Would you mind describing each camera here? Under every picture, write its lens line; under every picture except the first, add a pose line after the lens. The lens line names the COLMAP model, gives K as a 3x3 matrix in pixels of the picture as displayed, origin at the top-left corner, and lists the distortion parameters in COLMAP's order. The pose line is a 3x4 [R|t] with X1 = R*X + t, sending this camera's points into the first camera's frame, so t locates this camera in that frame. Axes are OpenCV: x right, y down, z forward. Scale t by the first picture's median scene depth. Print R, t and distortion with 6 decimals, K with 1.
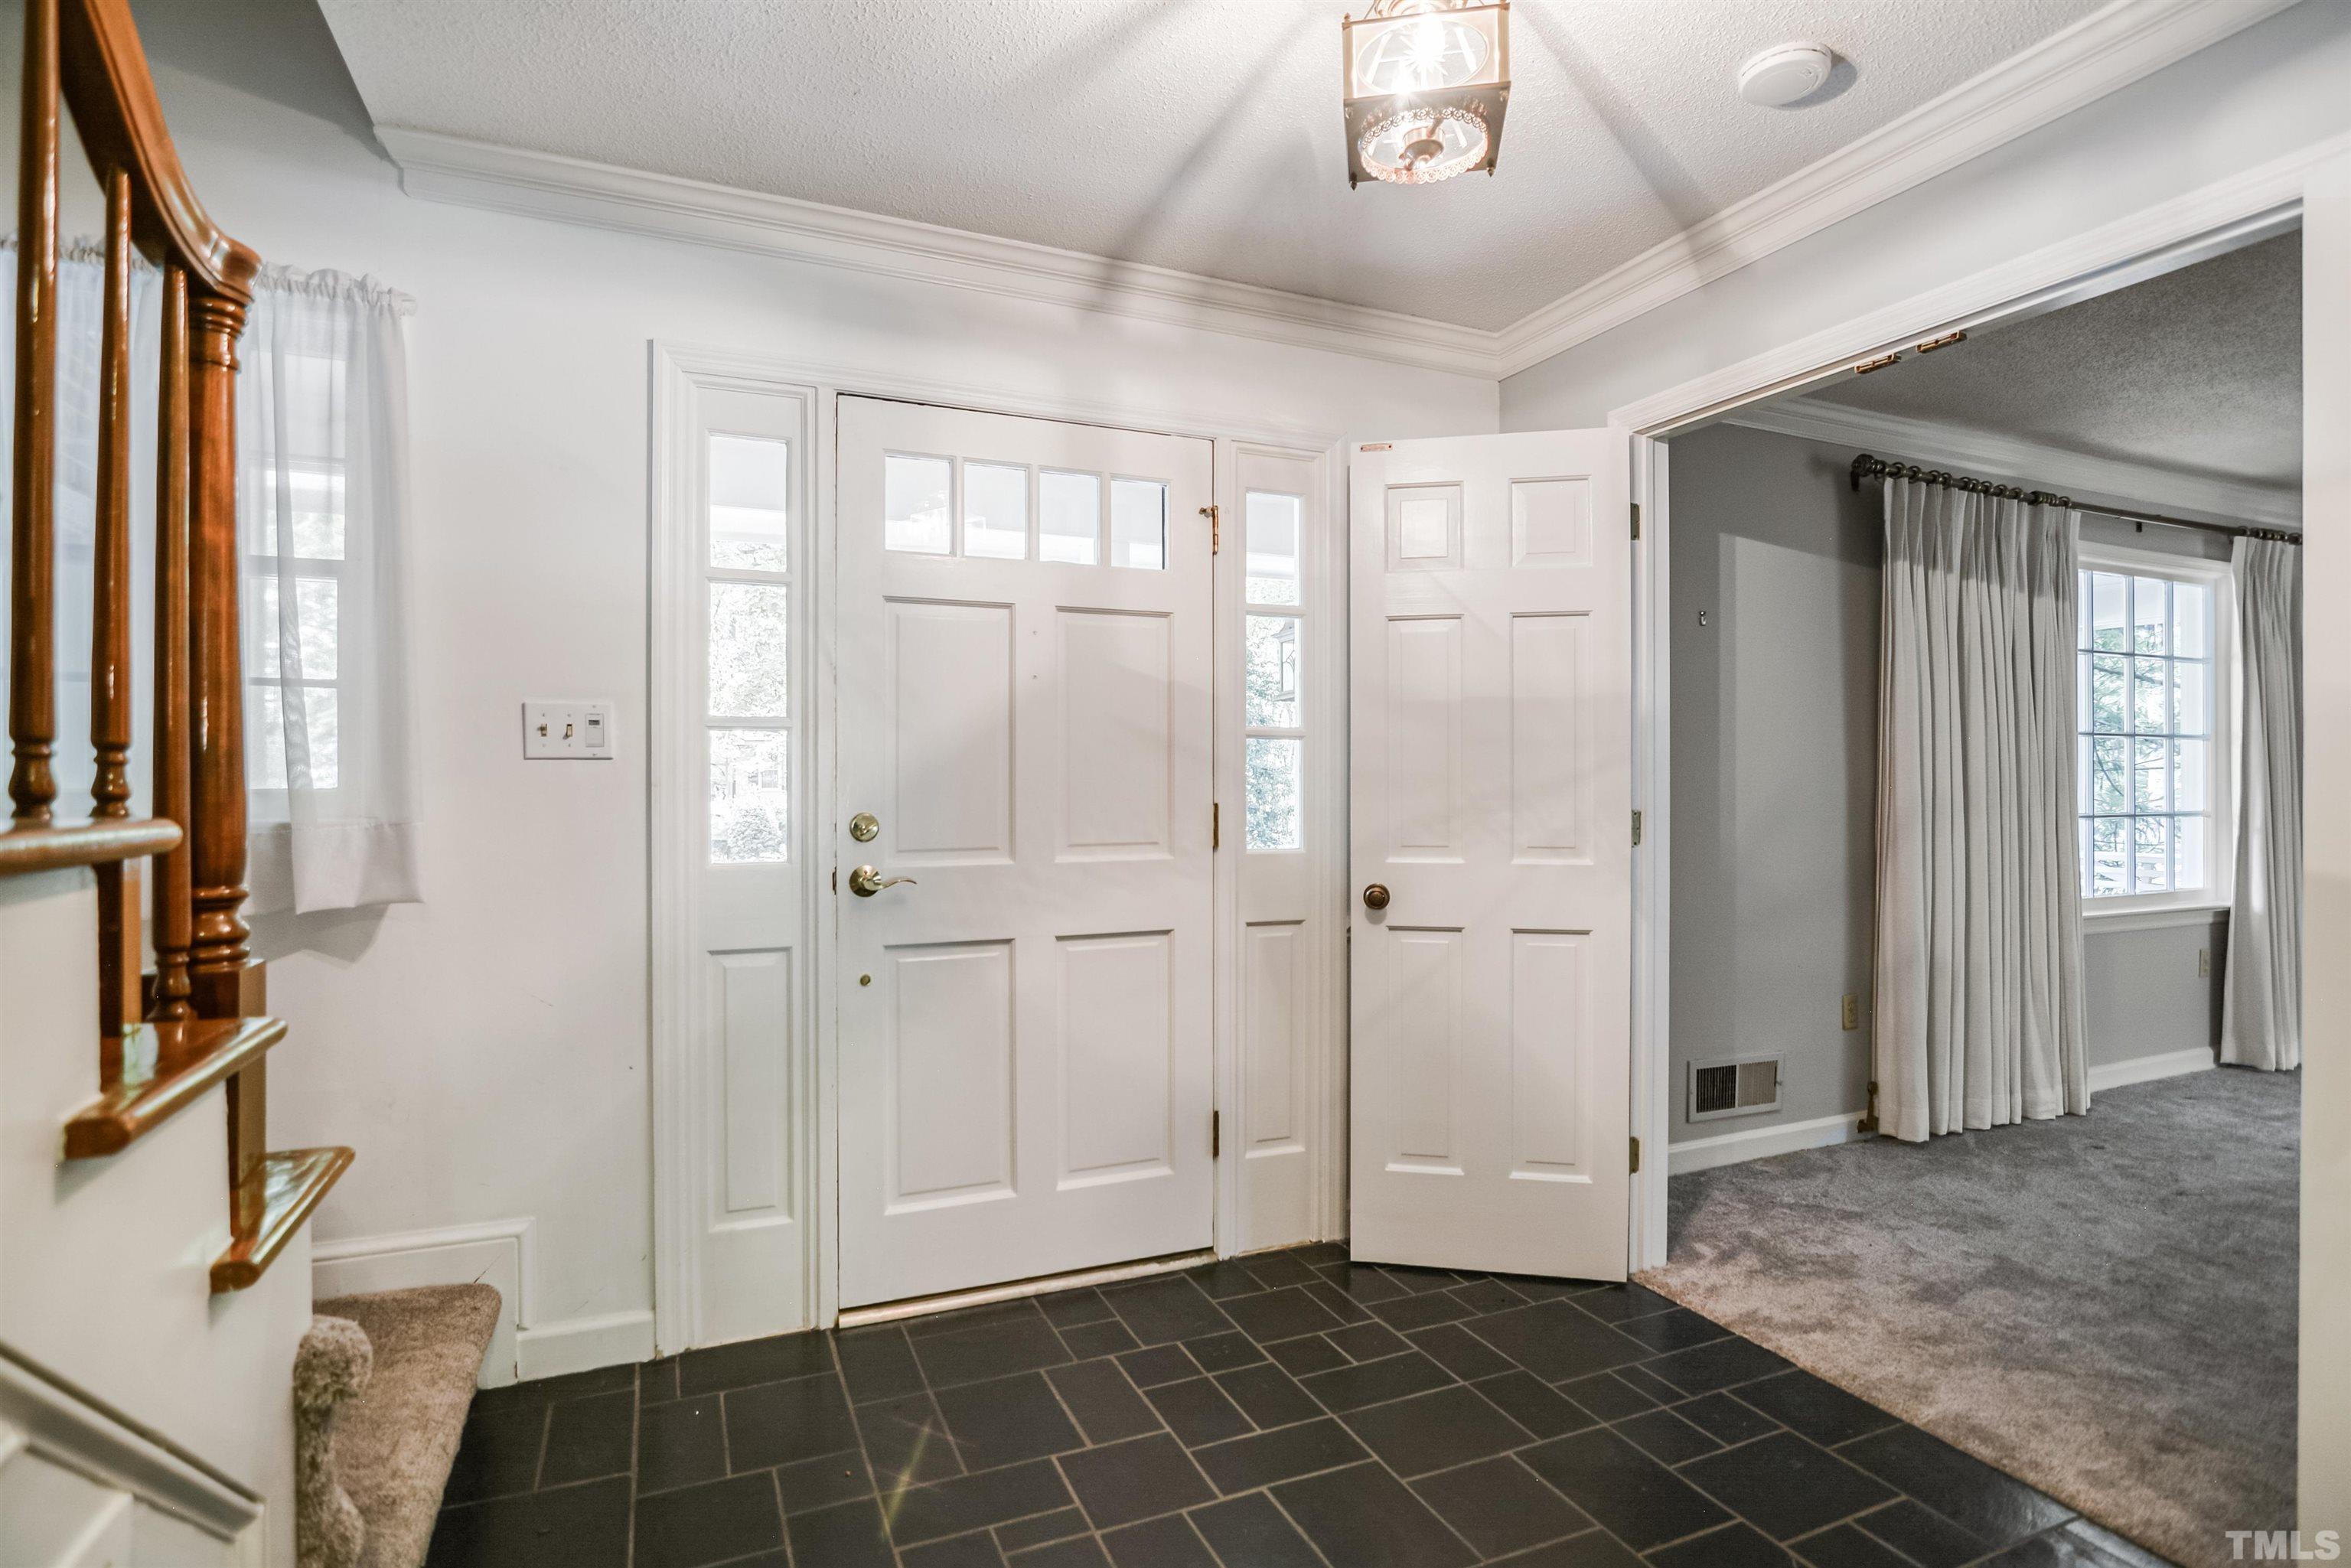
lens RADIAL K [[1181.5, 0, 1176.8], [0, 1181.5, 778.1], [0, 0, 1]] dist [-0.019130, -0.000604]
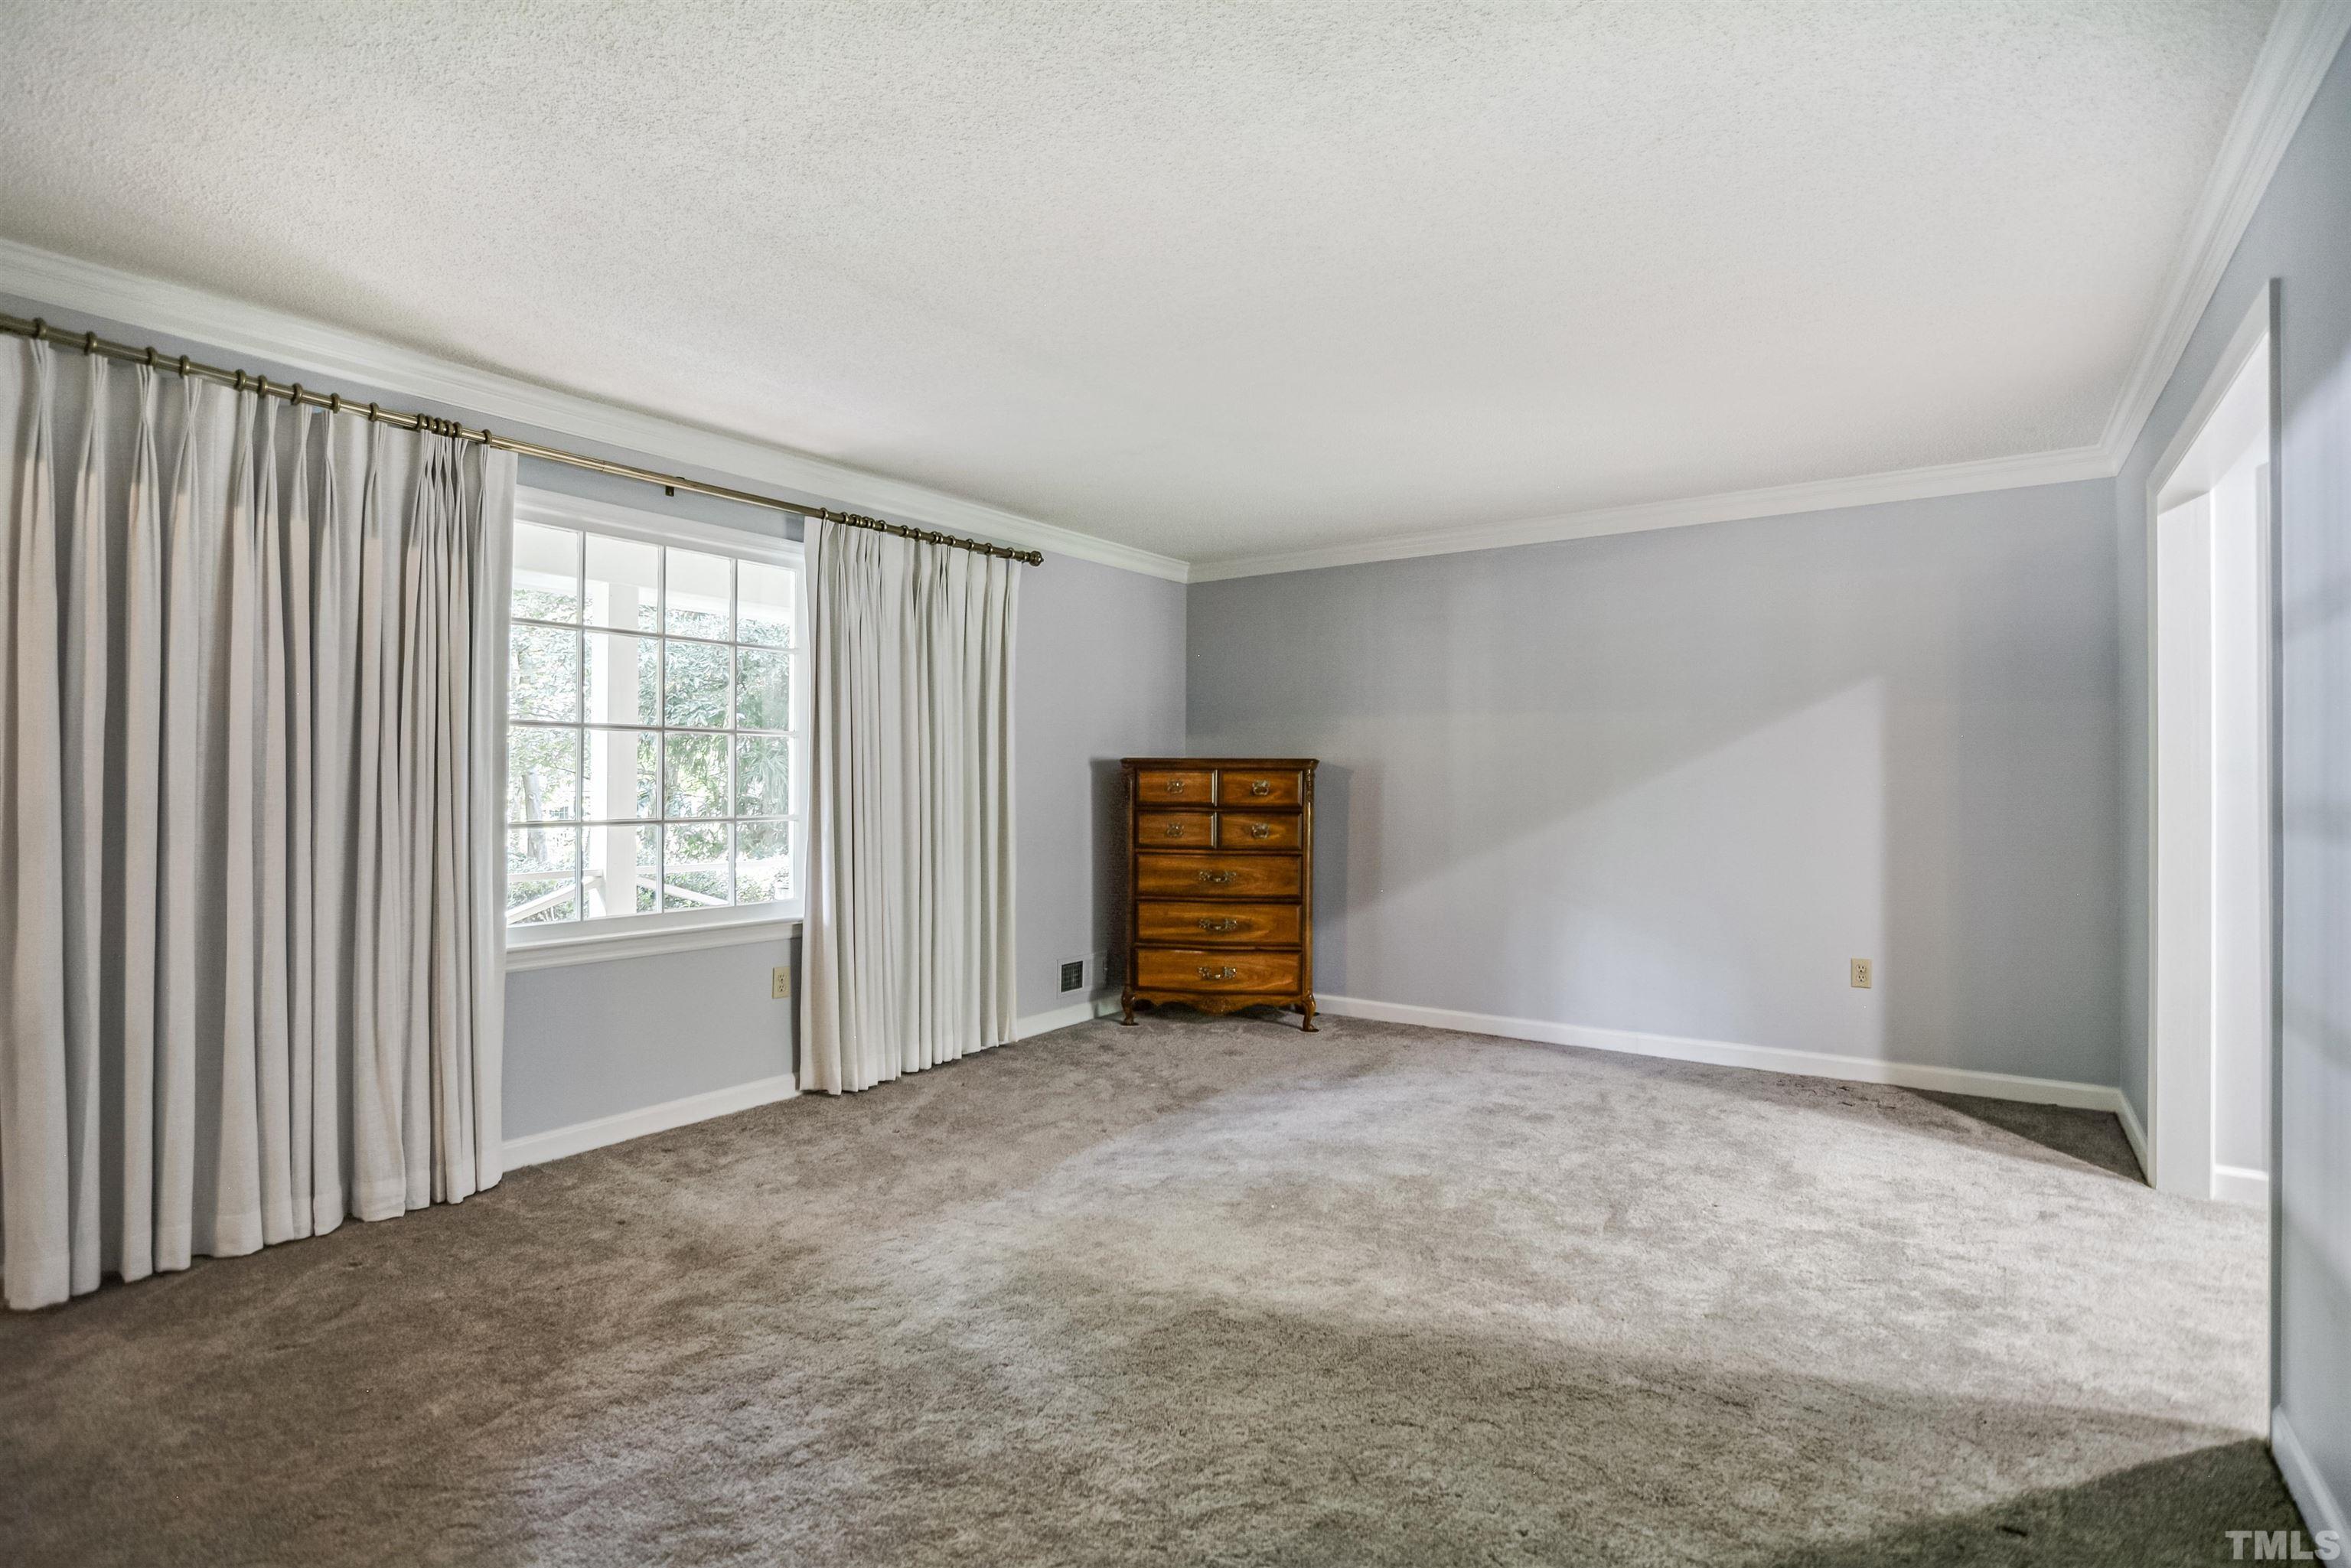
lens RADIAL K [[1181.5, 0, 1166.4], [0, 1181.5, 778.6], [0, 0, 1]] dist [-0.019130, -0.000604]
pose [[0.844519, -0.001620, 0.535523, 0.651215], [0.003938, 0.999987, -0.003184, 0.003684], [-0.535511, 0.004798, 0.844515, 0.057952]]
